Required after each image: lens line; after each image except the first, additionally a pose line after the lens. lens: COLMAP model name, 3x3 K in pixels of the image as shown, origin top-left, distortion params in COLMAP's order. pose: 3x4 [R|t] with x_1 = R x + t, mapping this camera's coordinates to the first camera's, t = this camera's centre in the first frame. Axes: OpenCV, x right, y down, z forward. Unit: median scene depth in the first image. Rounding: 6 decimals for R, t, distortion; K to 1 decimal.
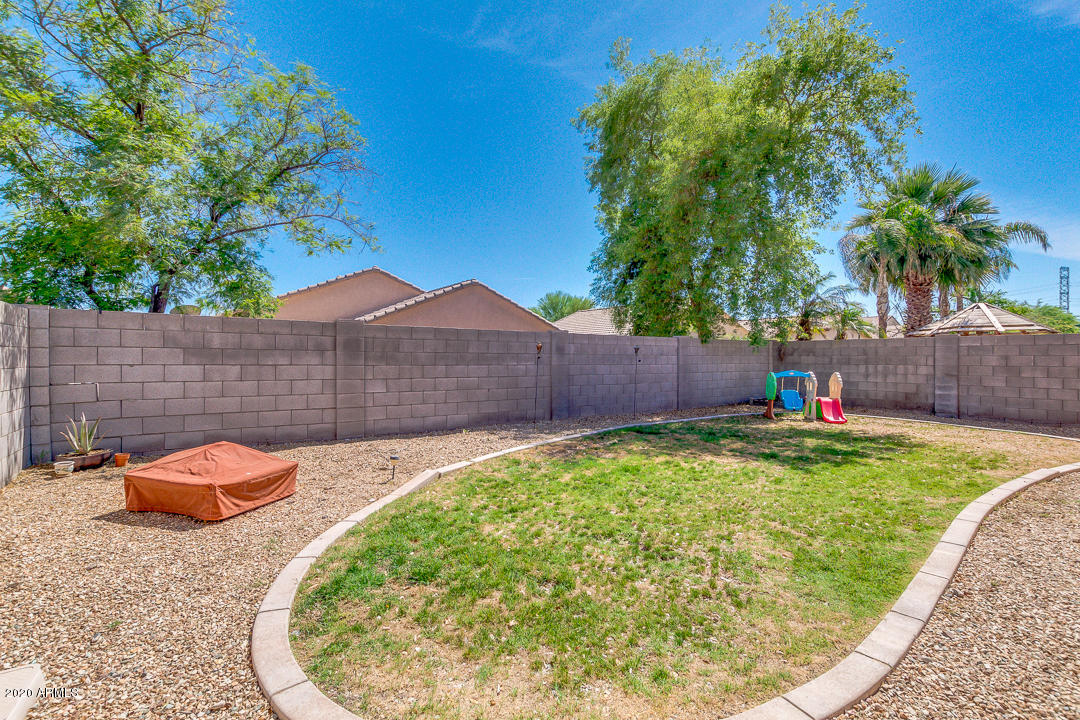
lens RADIAL K [[499.5, 0, 544.7], [0, 499.5, 359.7], [0, 0, 1]] dist [0.004591, 0.000181]
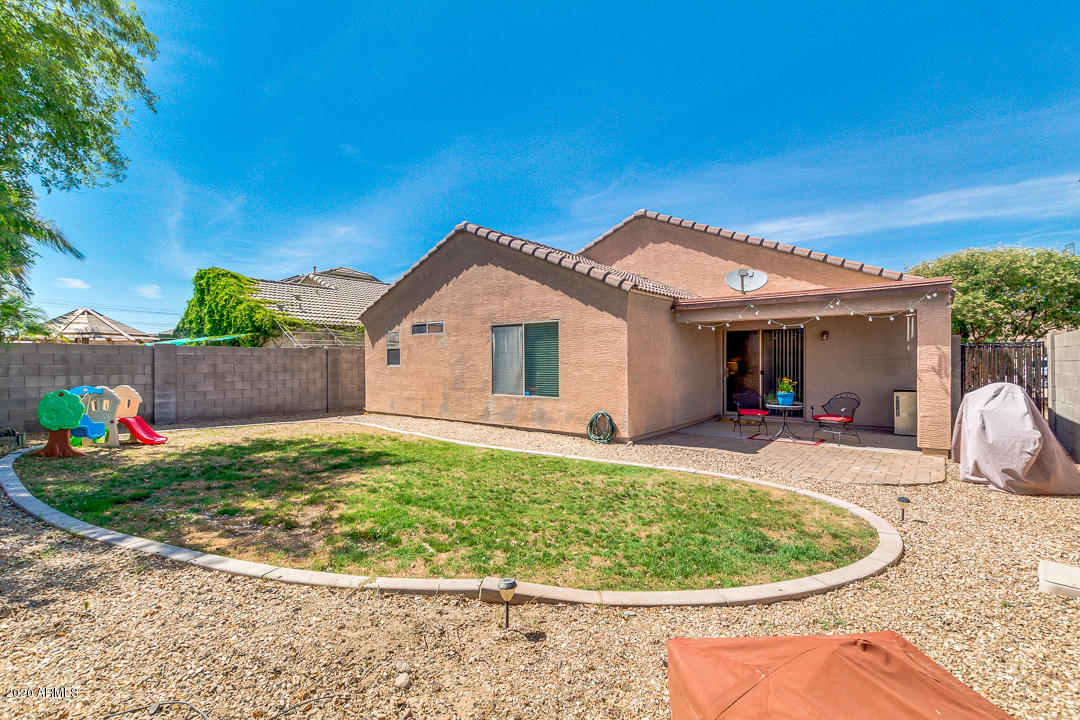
lens RADIAL K [[499.5, 0, 537.7], [0, 499.5, 363.8], [0, 0, 1]] dist [0.004591, 0.000181]
pose [[-0.274200, -0.005048, 0.961660, -0.397394], [0.004665, 0.999967, 0.006579, -0.012312], [-0.961661, 0.006290, -0.274167, 0.561309]]
